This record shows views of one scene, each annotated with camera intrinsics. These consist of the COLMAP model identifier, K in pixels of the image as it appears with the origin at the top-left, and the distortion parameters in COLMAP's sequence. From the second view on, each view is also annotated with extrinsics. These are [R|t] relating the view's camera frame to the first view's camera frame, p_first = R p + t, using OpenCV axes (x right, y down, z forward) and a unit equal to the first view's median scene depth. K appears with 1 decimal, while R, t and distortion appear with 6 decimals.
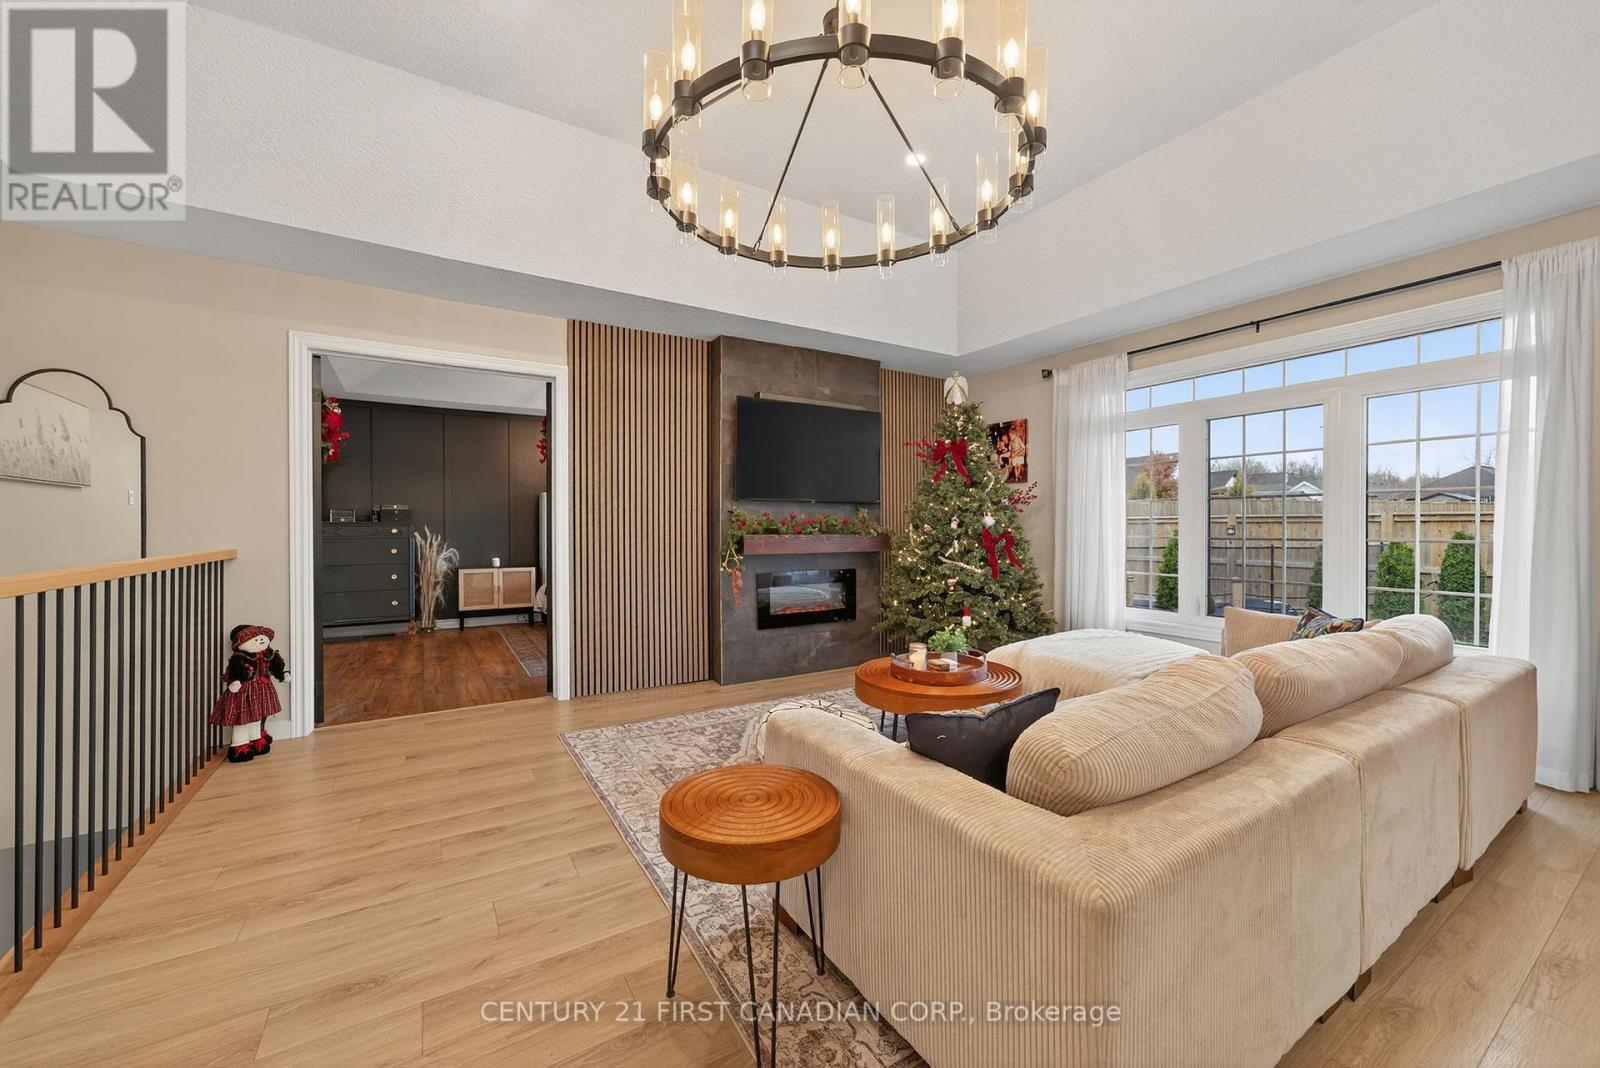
lens RADIAL K [[615.6, 0, 800.0], [0, 615.6, 534.0], [0, 0, 1]] dist [-0.023144, 0.013920]
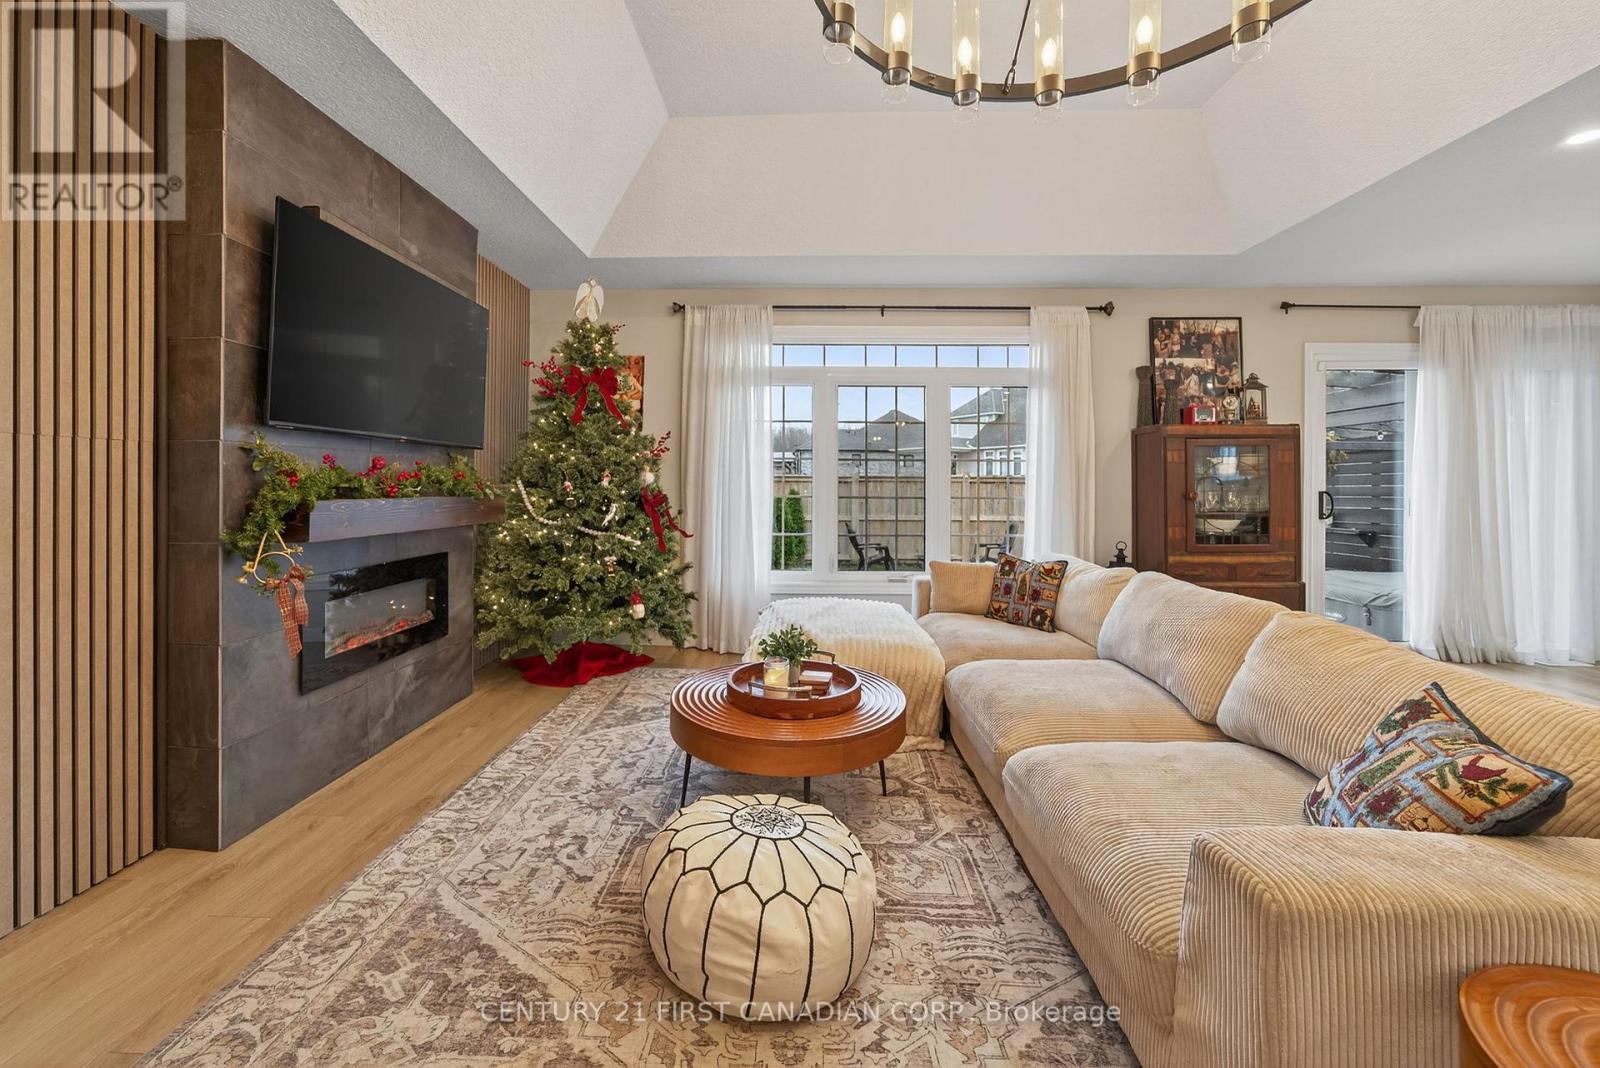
lens RADIAL K [[616.4, 0, 785.1], [0, 616.4, 489.1], [0, 0, 1]] dist [-0.019551, 0.000418]
pose [[0.556944, -0.000503, 0.830550, -0.244423], [0.002305, 0.999997, -0.000941, -0.005121], [-0.830547, 0.002438, 0.556944, 0.406557]]
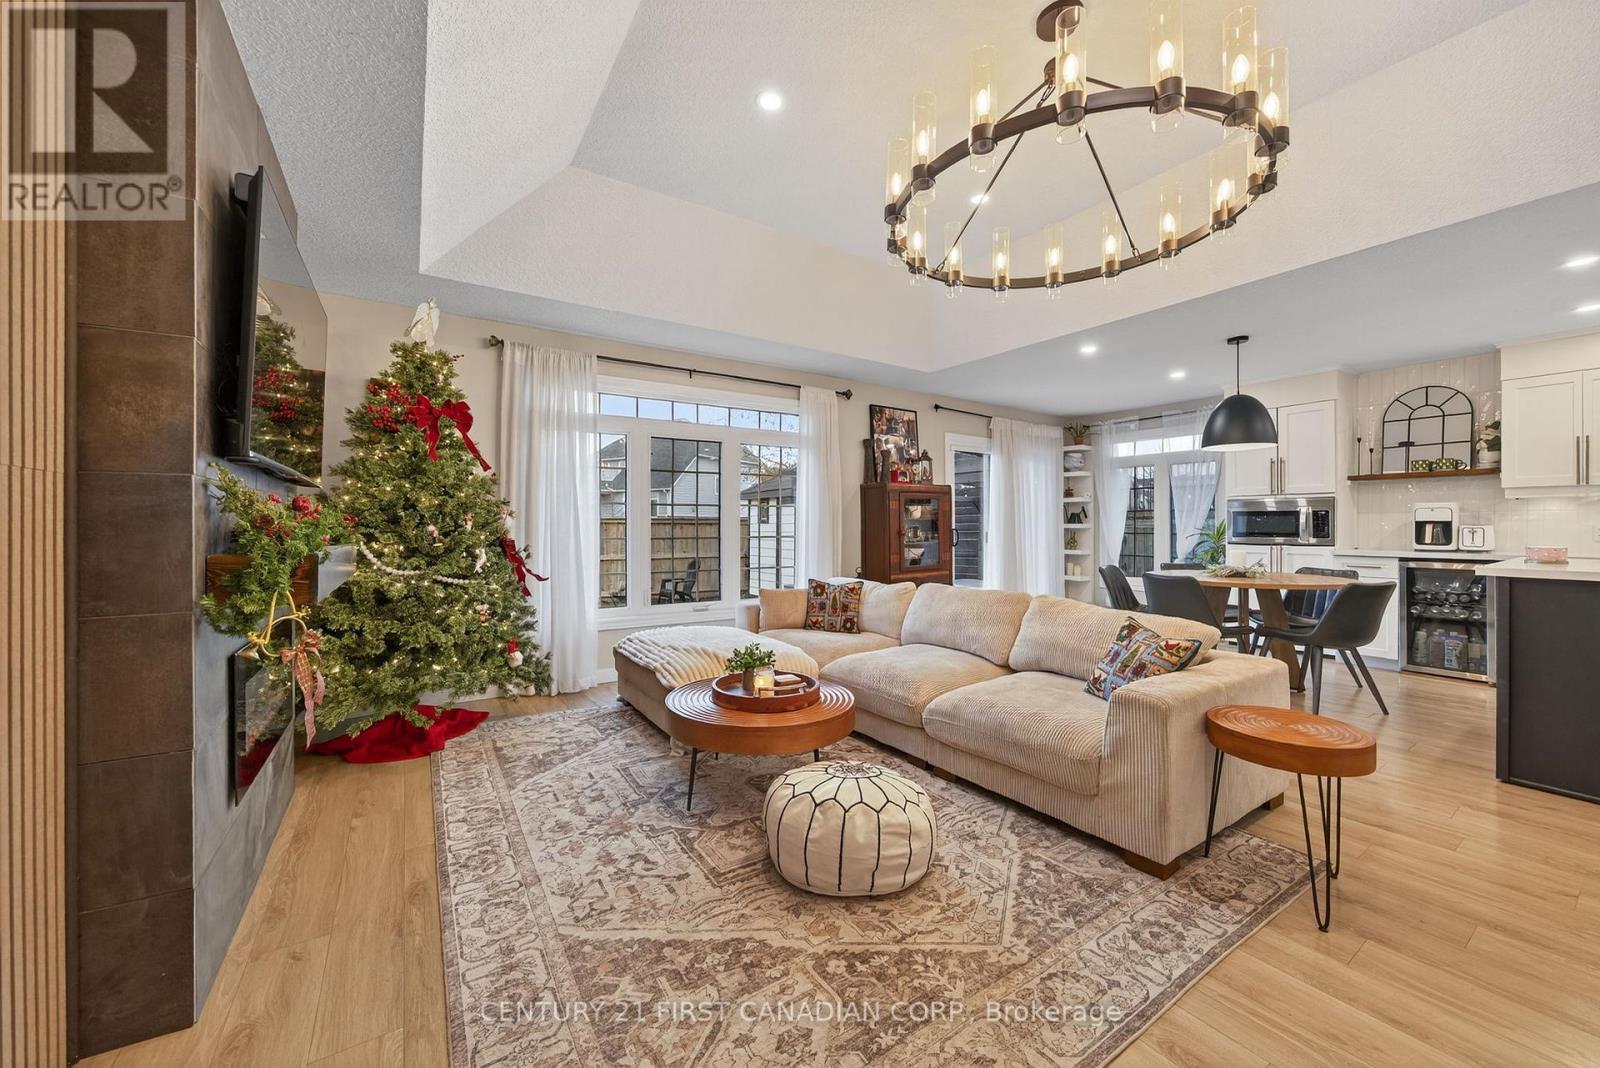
lens RADIAL K [[600.5, 0, 798.5], [0, 600.5, 525.3], [0, 0, 1]] dist [-0.074089, 0.044969]
pose [[-0.029110, 0.004319, 0.999567, -0.413741], [0.013802, 0.999897, -0.003919, -0.008022], [-0.999481, 0.013682, -0.029167, 0.646139]]
